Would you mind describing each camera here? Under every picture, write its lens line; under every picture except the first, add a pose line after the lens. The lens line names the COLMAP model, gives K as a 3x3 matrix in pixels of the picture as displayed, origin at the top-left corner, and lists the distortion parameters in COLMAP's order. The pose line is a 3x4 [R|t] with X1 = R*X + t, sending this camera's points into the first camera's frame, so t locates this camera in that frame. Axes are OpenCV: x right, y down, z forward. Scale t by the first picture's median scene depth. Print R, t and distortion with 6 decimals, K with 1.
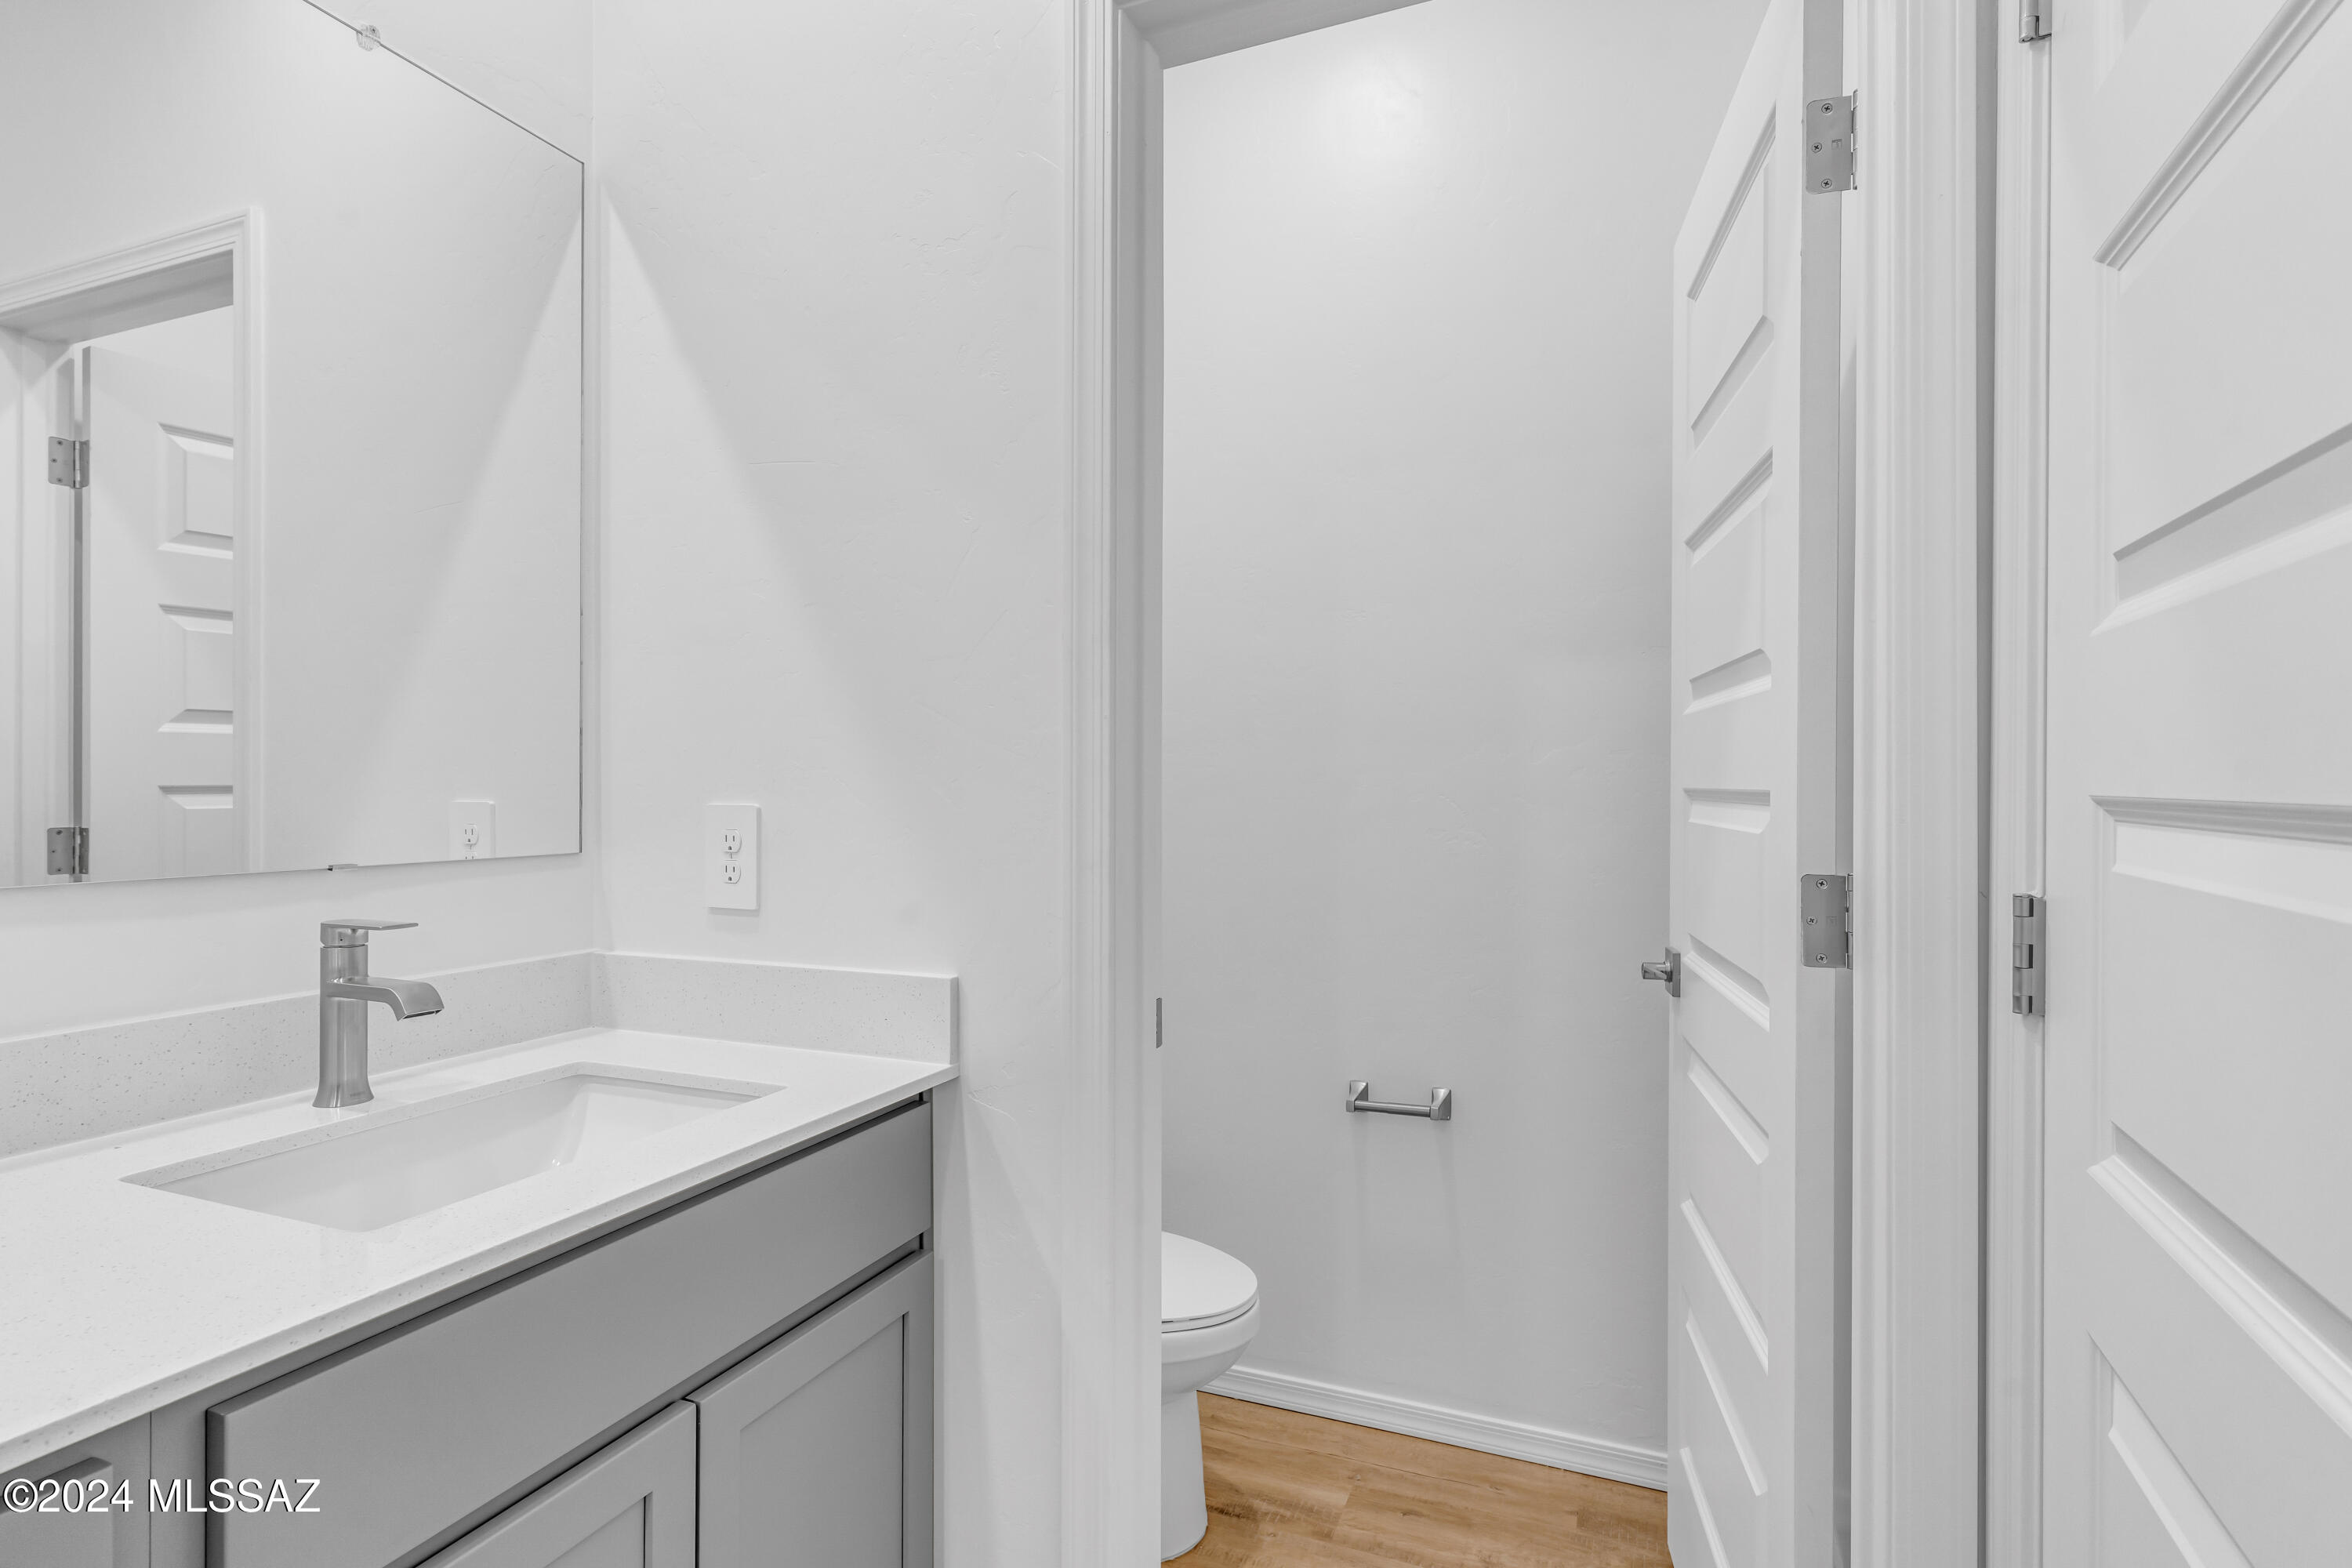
lens RADIAL K [[1167.0, 0, 1176.0], [0, 1167.0, 784.0], [0, 0, 1]] dist [0.002508, -0.000334]
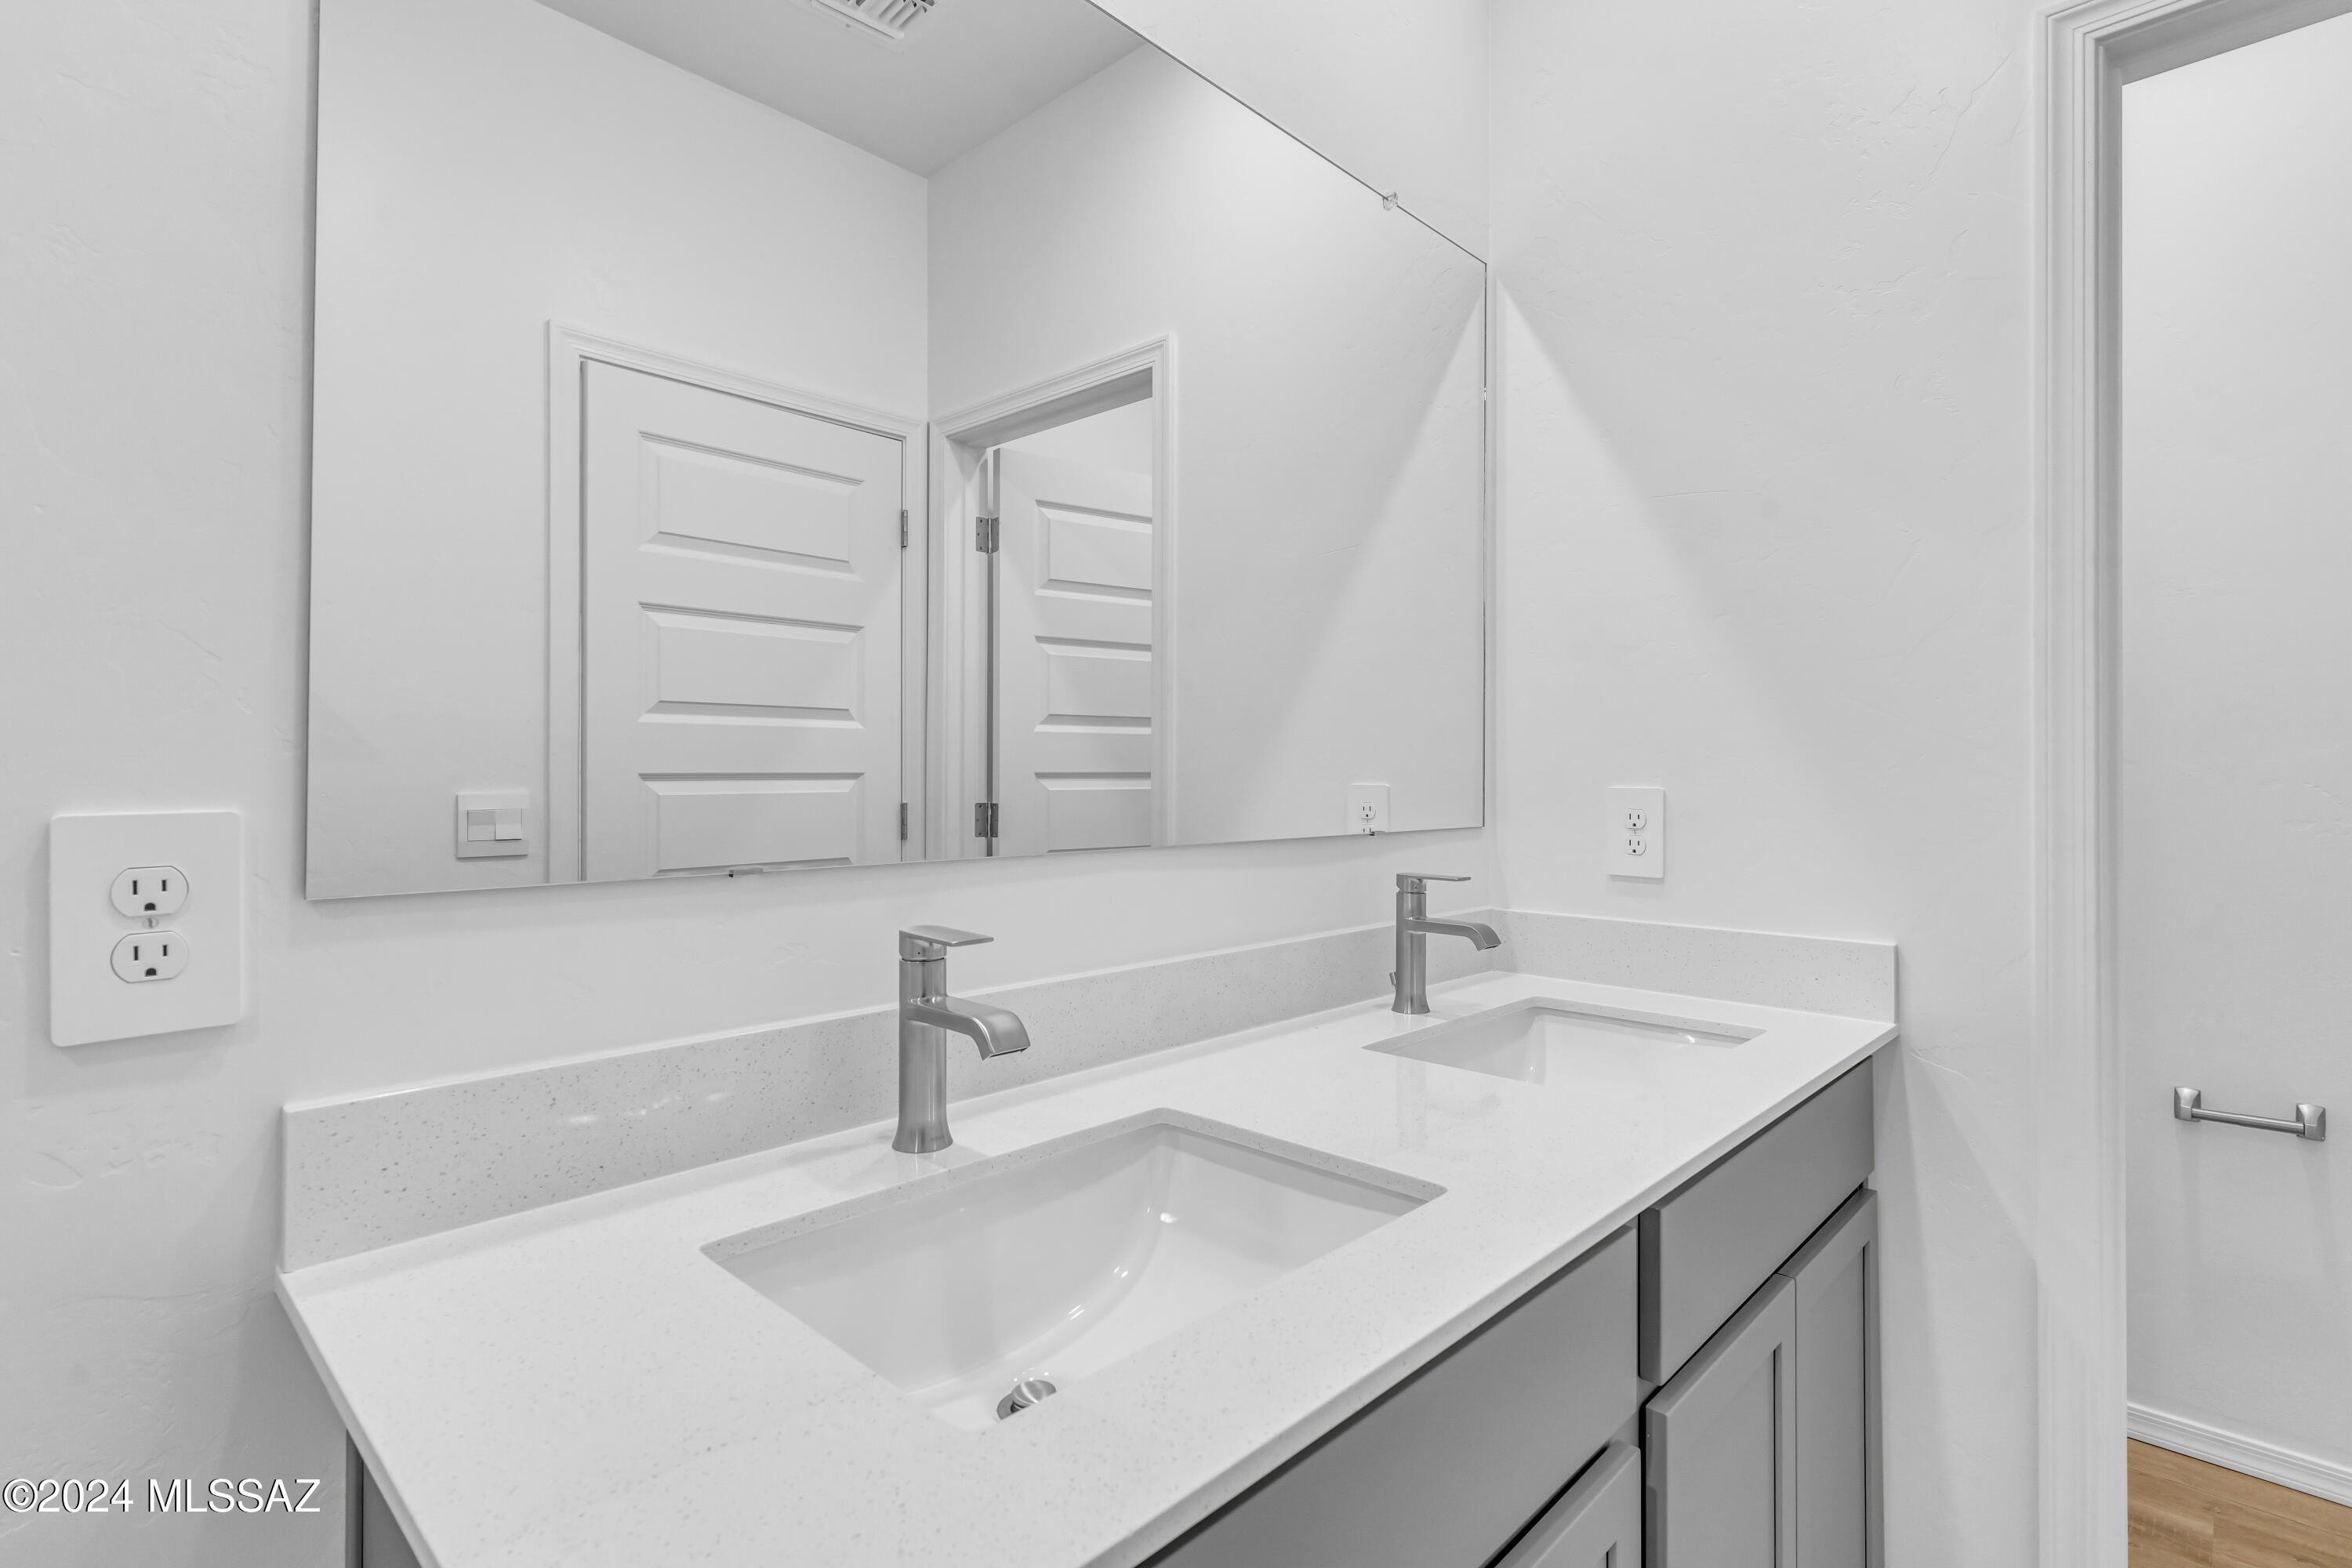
lens RADIAL K [[1154.7, 0, 1165.1], [0, 1154.7, 758.1], [0, 0, 1]] dist [-0.000441, -0.000815]
pose [[0.927288, -0.003573, -0.374333, -0.355625], [-0.001696, 0.999904, -0.013746, 0.004277], [0.374346, 0.013382, 0.927193, -0.232416]]
